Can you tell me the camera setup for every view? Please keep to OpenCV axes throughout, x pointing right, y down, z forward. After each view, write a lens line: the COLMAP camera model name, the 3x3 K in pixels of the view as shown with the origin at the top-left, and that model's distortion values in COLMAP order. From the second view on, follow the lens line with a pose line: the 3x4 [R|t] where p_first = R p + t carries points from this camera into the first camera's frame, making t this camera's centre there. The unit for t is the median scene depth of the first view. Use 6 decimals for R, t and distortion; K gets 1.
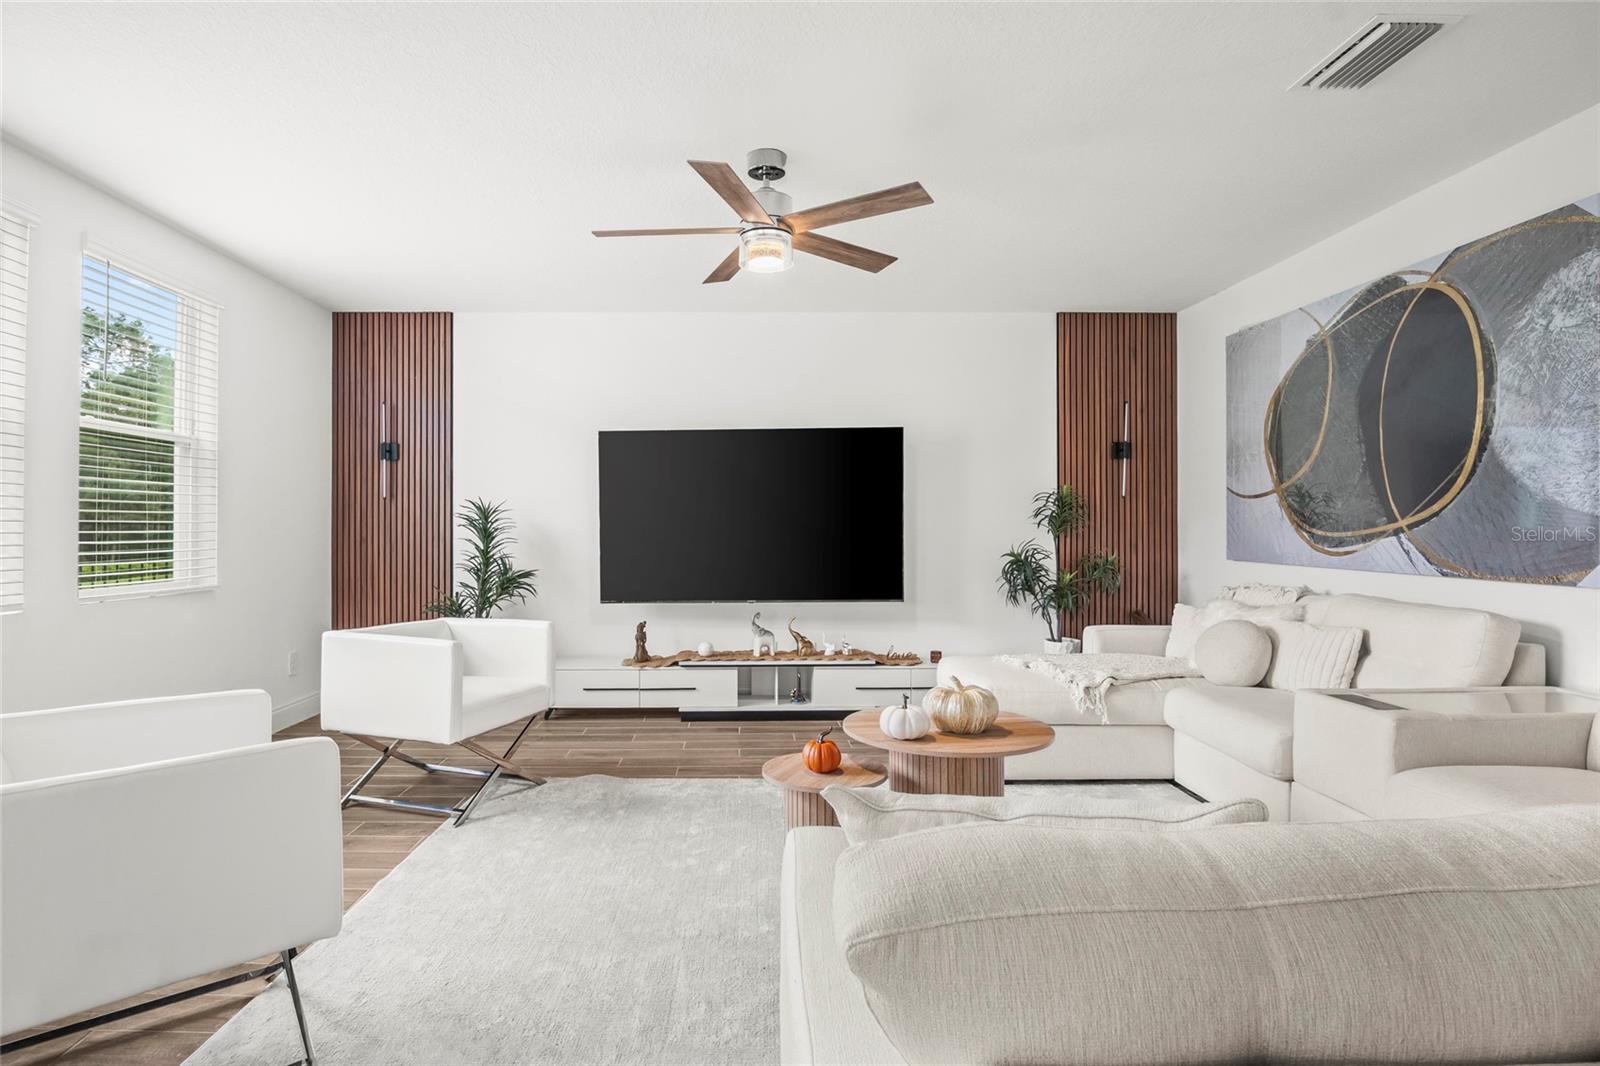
lens RADIAL K [[816.0, 0, 737.3], [0, 816.0, 529.5], [0, 0, 1]] dist [-0.001445, -0.014269]
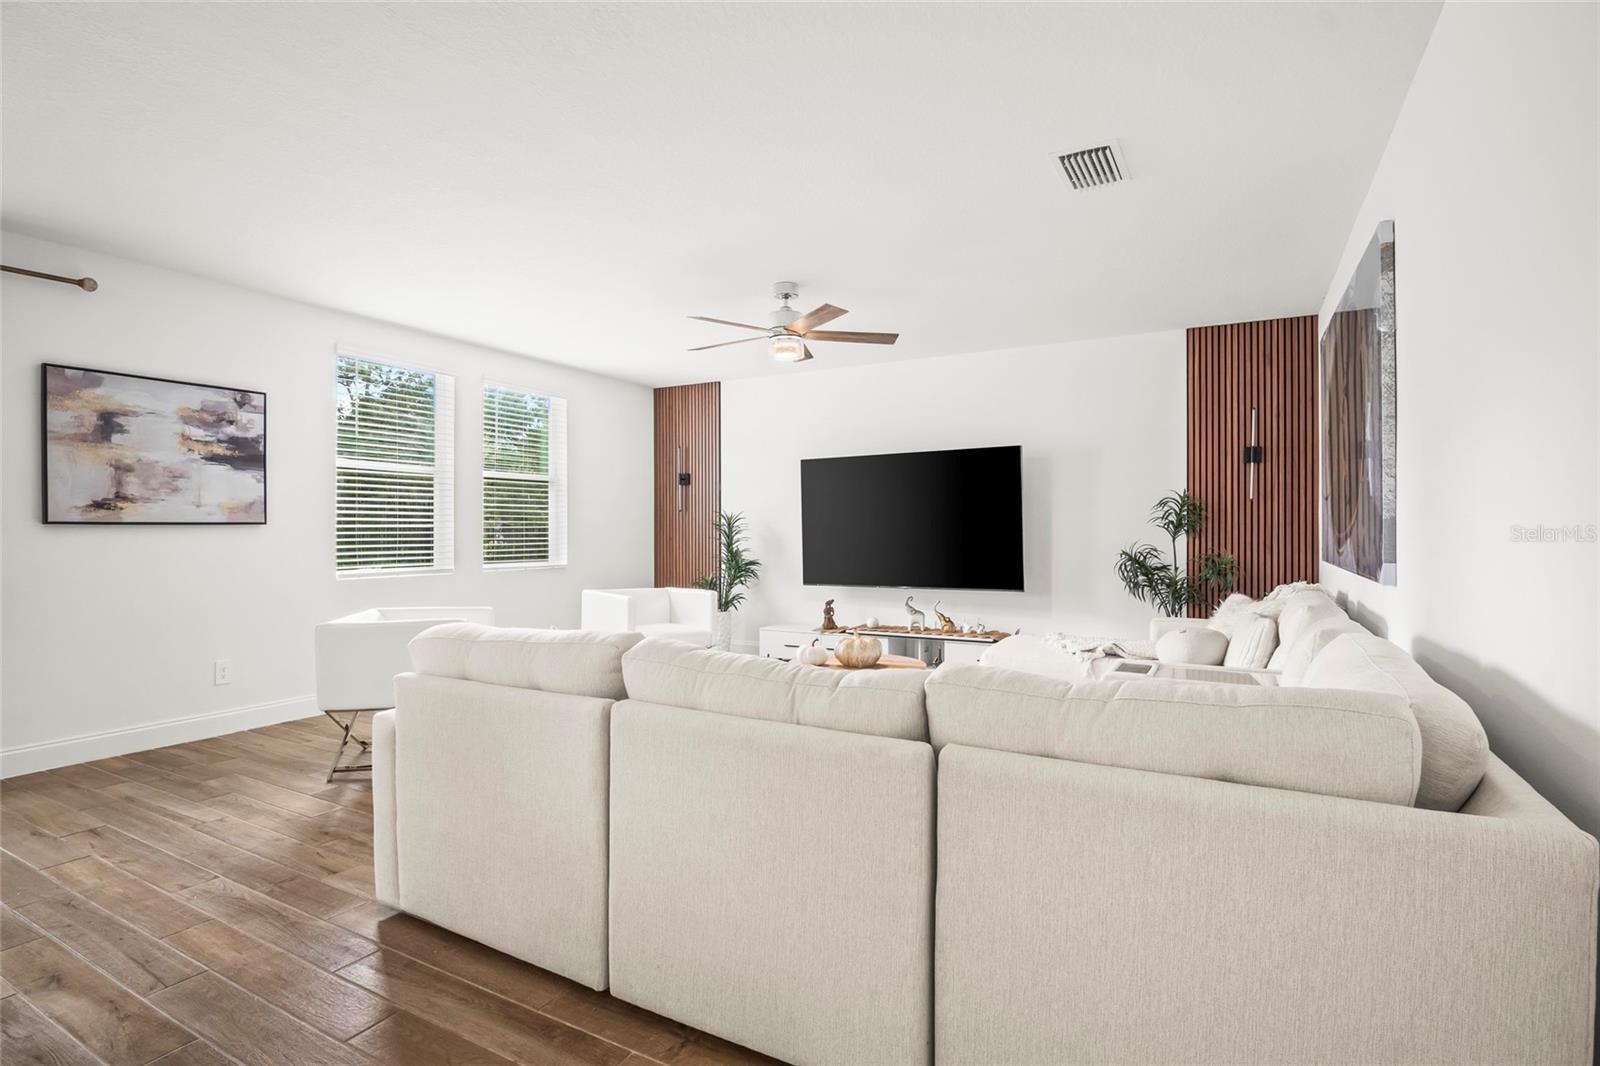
lens RADIAL K [[784.4, 0, 782.8], [0, 784.4, 533.2], [0, 0, 1]] dist [-0.000391, -0.014293]
pose [[0.872566, 0.000079, -0.488496, 0.462789], [0.001126, 0.999997, 0.002173, 0.000122], [0.488495, -0.002446, 0.872563, -0.174054]]
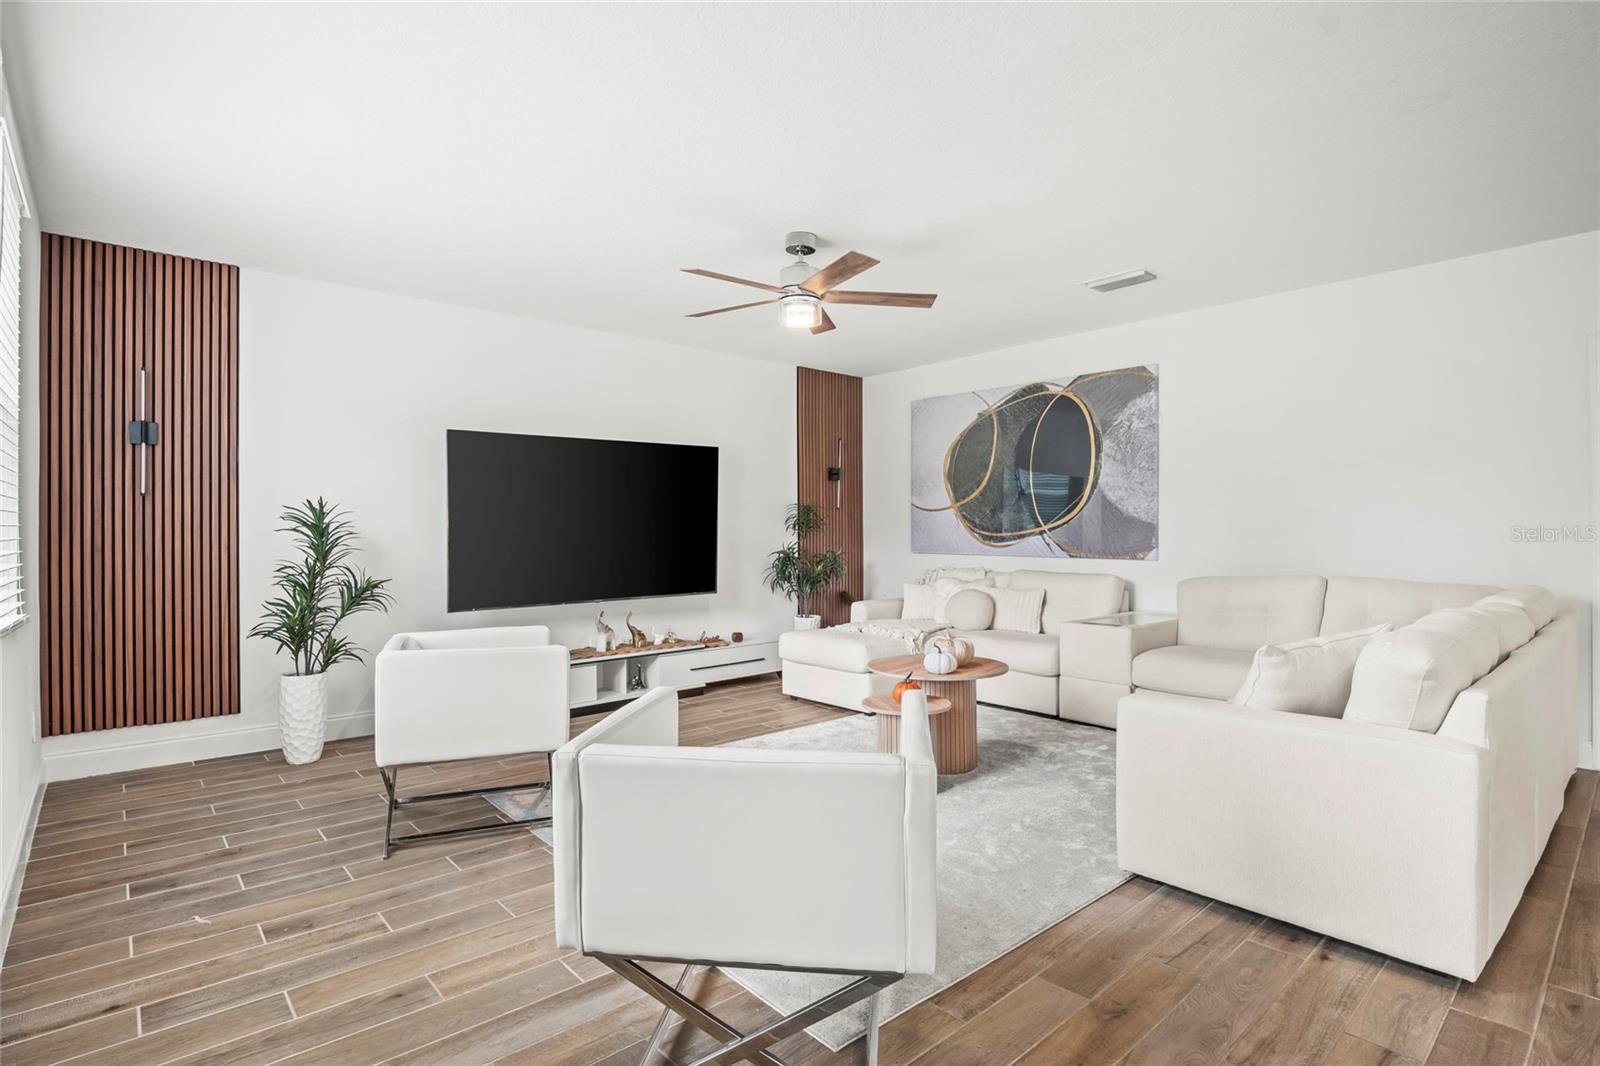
lens RADIAL K [[802.5, 0, 788.7], [0, 802.5, 527.4], [0, 0, 1]] dist [-0.023119, -0.001703]
pose [[0.751669, 0.000466, 0.659540, -0.494741], [0.003819, 0.999980, -0.005059, -0.001293], [-0.659529, 0.006322, 0.751652, 0.052158]]
